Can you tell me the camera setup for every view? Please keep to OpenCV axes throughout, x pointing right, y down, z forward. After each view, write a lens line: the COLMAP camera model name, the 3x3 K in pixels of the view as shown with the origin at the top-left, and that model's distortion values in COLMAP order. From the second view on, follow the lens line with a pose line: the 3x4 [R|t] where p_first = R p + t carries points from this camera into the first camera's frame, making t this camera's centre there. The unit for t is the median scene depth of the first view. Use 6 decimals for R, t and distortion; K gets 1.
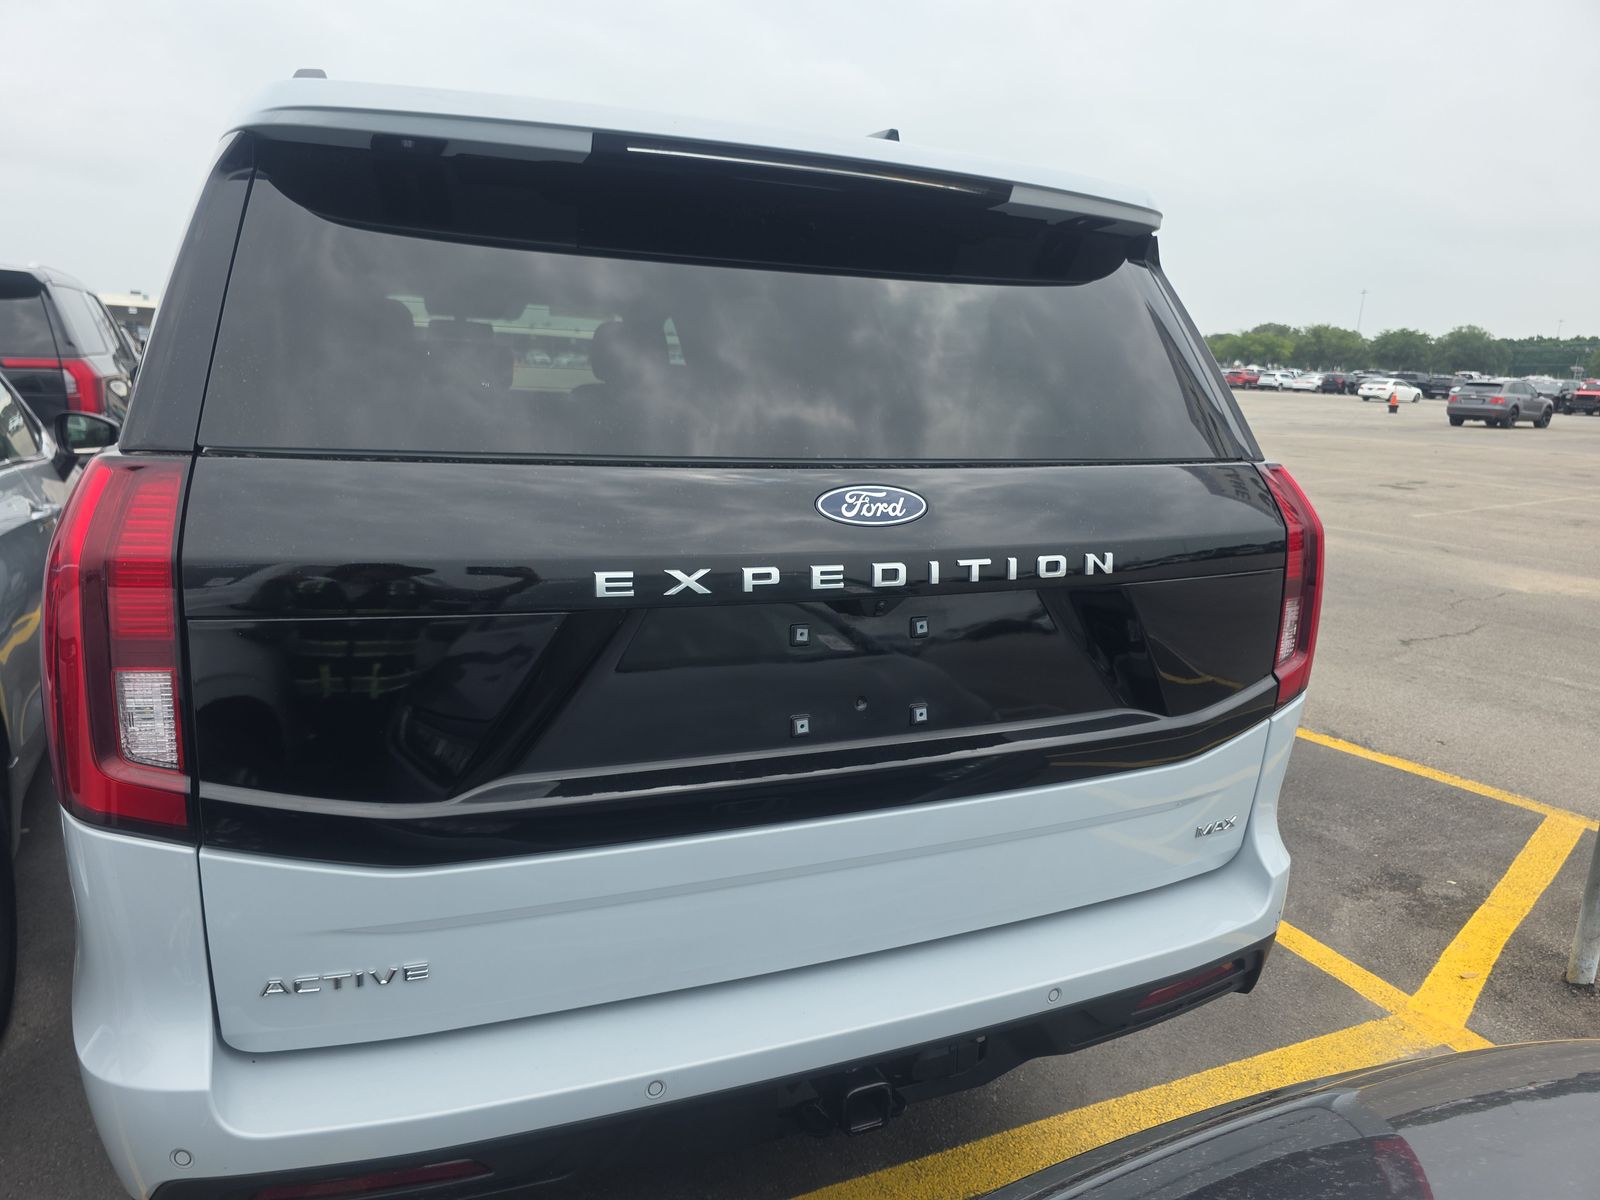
lens RADIAL K [[1082.0, 0, 799.8], [0, 1082.0, 609.9], [0, 0, 1]] dist [0.054333, -0.052323]
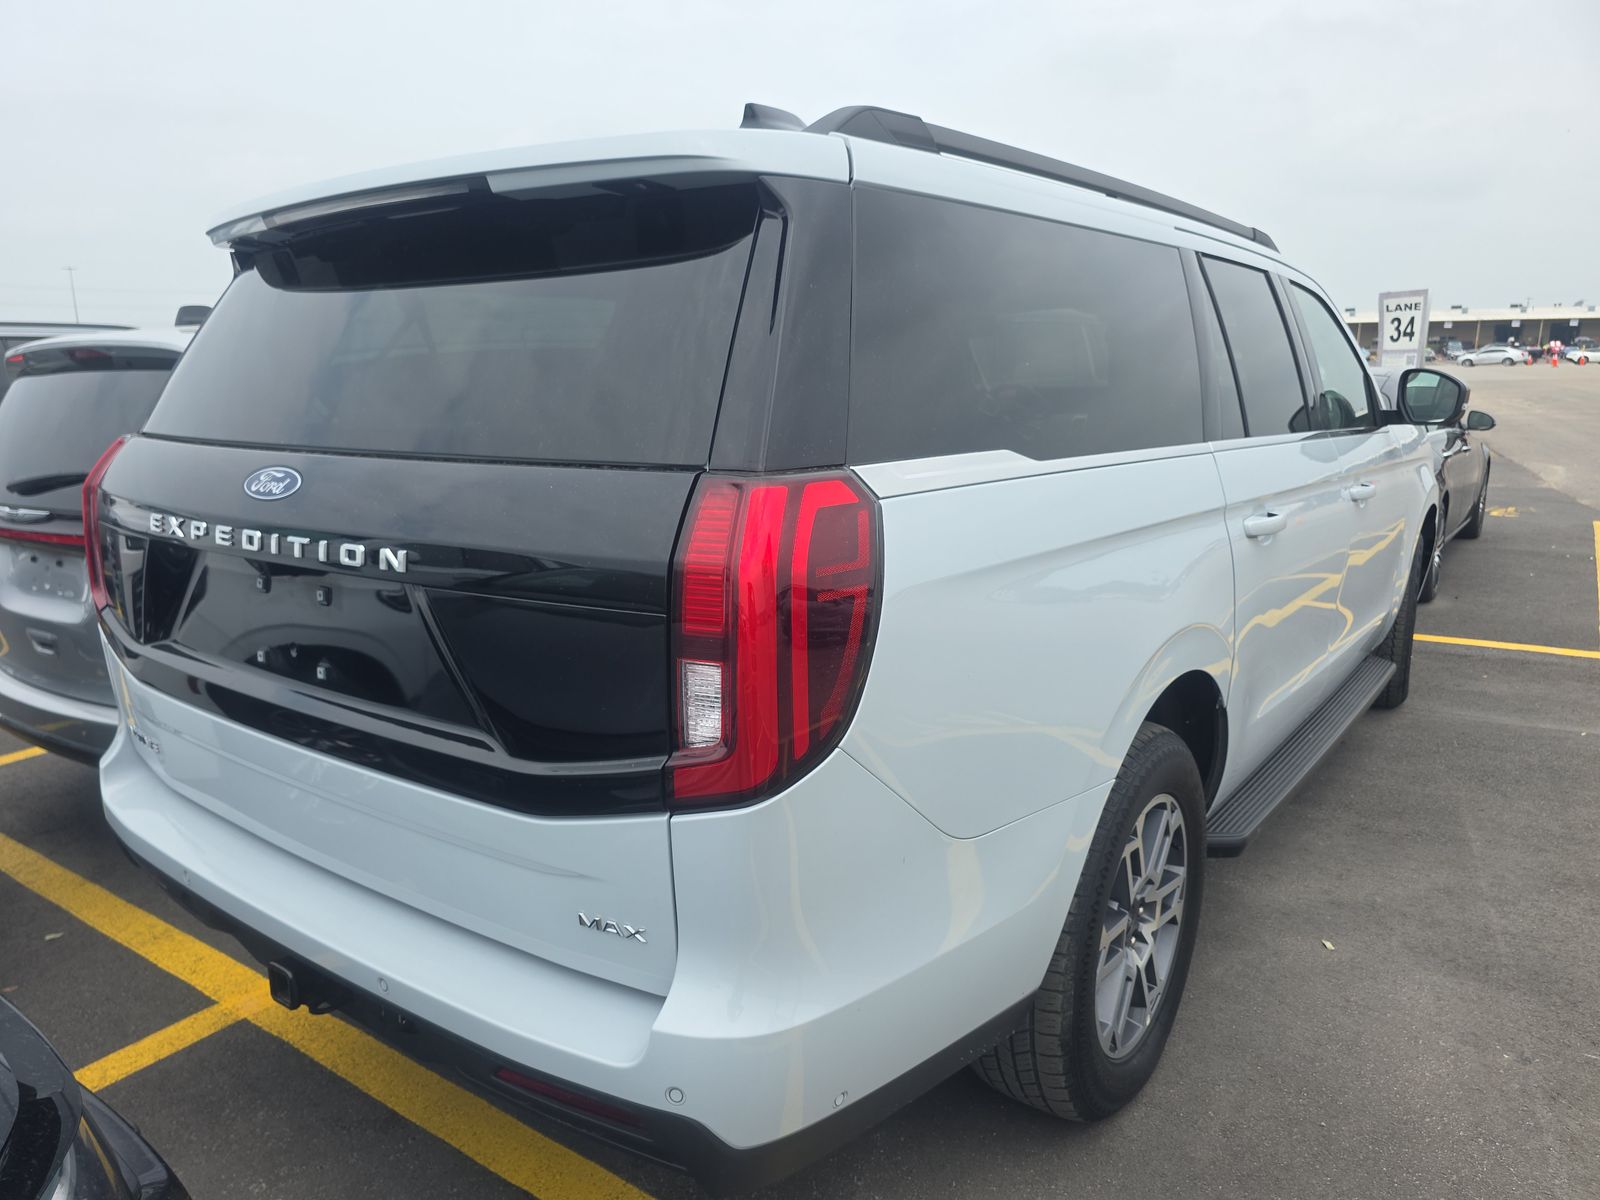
lens RADIAL K [[1082.0, 0, 797.9], [0, 1082.0, 603.4], [0, 0, 1]] dist [0.054333, -0.052323]
pose [[0.495419, 0.137740, -0.857664, 1.128269], [-0.152389, 0.985818, 0.070295, -0.111220], [0.855183, 0.095873, 0.509383, 0.711231]]
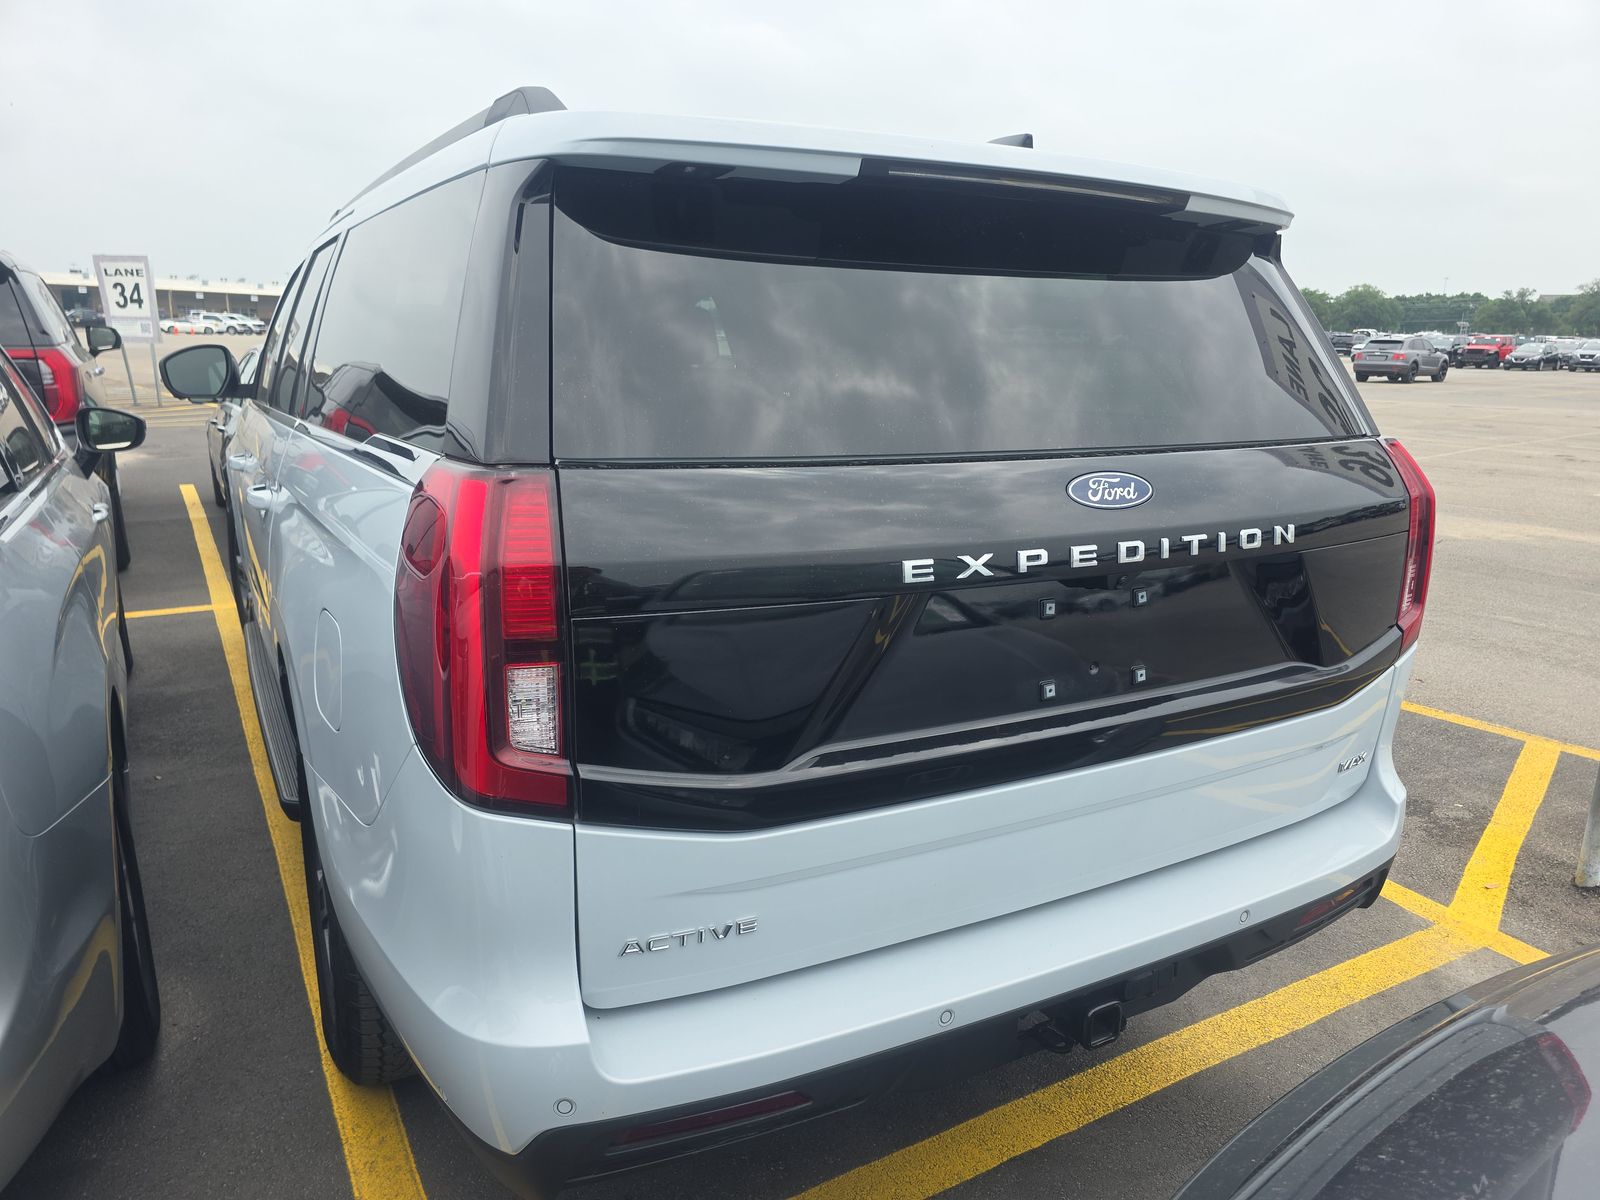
lens RADIAL K [[1082.0, 0, 826.7], [0, 1082.0, 605.7], [0, 0, 1]] dist [0.054333, -0.052323]
pose [[0.994877, -0.040572, 0.092598, -0.265057], [0.038159, 0.998888, 0.027682, -0.015788], [-0.093618, -0.024007, 0.995319, -0.073013]]
